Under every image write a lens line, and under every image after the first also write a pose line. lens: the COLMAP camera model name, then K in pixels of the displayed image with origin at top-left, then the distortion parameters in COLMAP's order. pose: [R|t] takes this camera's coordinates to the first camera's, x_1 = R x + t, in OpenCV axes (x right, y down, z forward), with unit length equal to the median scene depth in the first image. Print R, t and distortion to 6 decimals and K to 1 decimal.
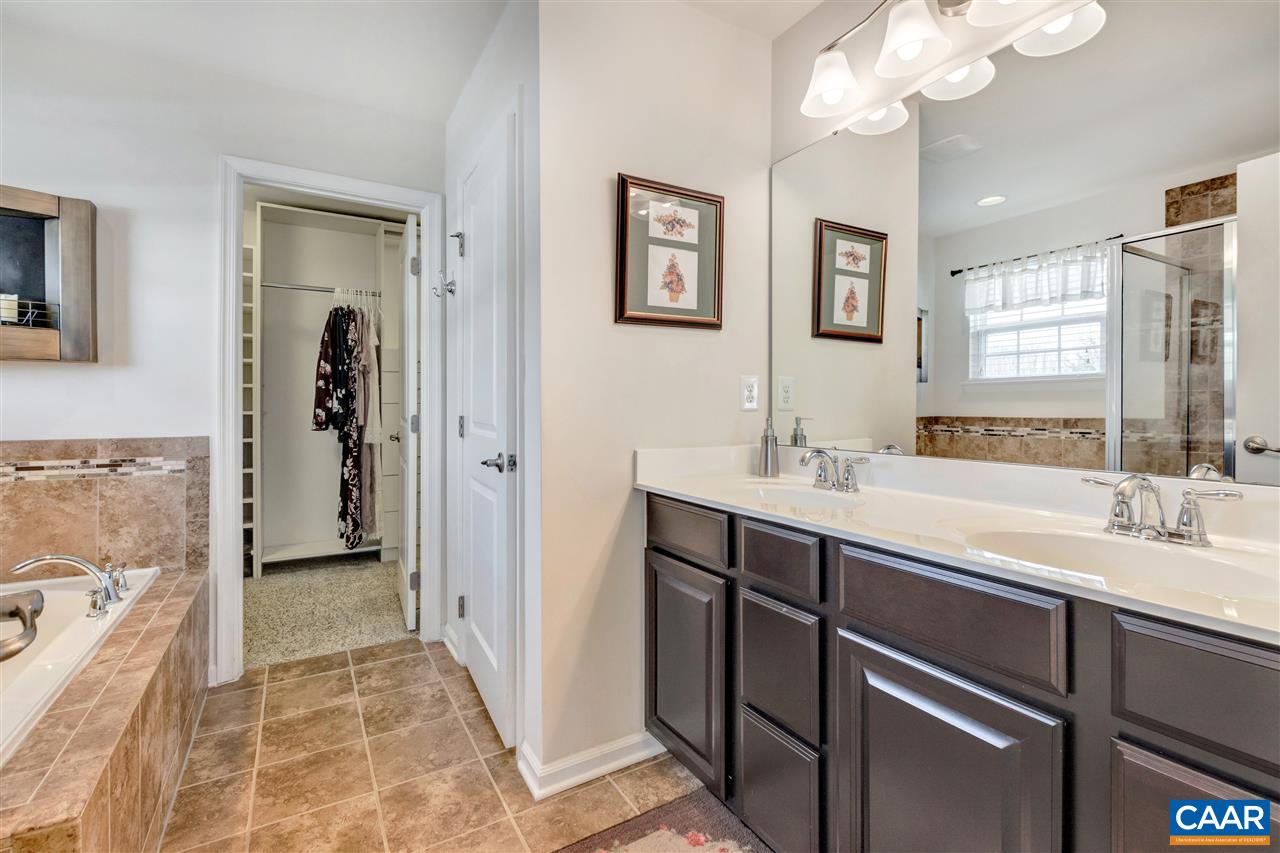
lens RADIAL K [[586.4, 0, 648.5], [0, 586.4, 405.8], [0, 0, 1]] dist [0.003449, 0.000554]
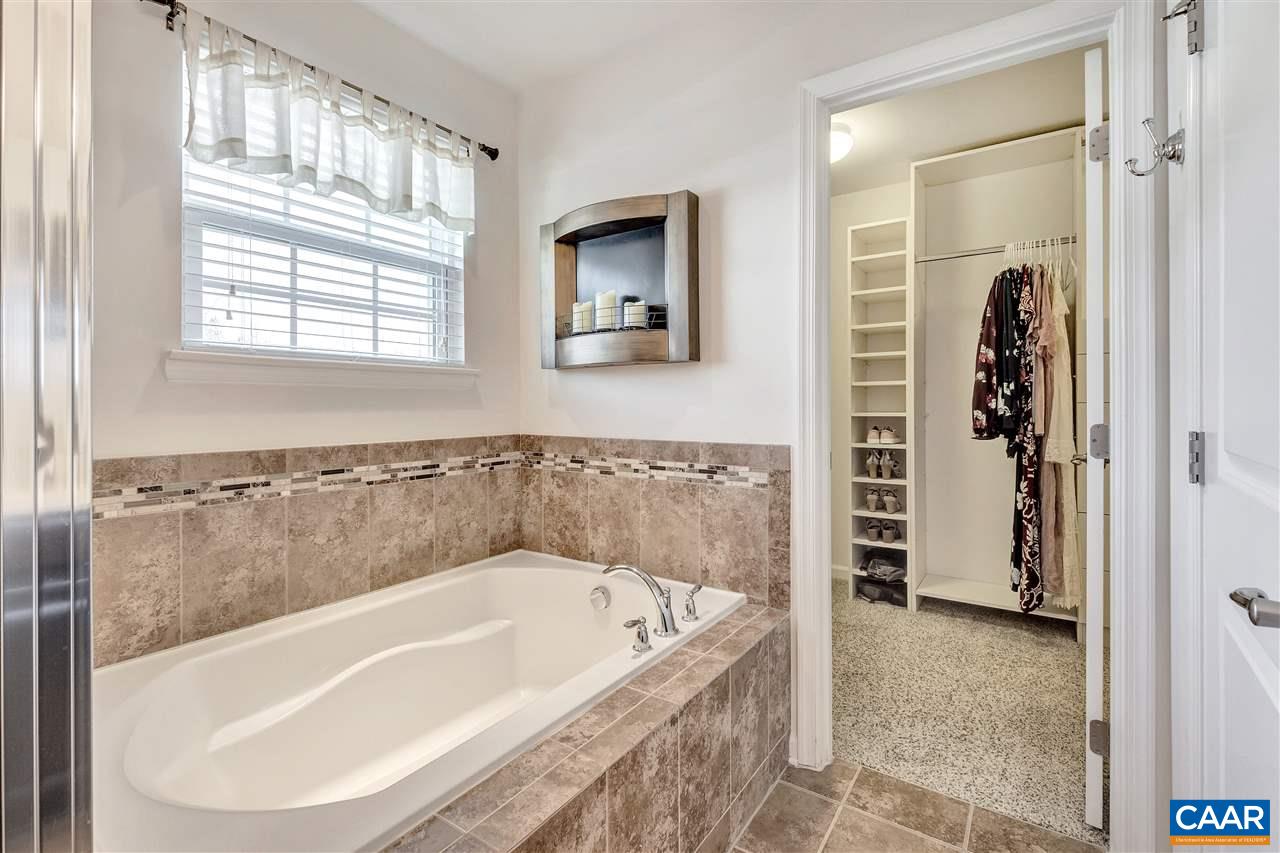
lens RADIAL K [[586.4, 0, 648.5], [0, 586.4, 405.8], [0, 0, 1]] dist [0.003449, 0.000554]
pose [[0.432307, -0.001424, -0.901725, -0.096375], [0.001833, 0.999998, -0.000700, -0.001266], [0.901725, -0.001350, 0.432309, 0.403120]]
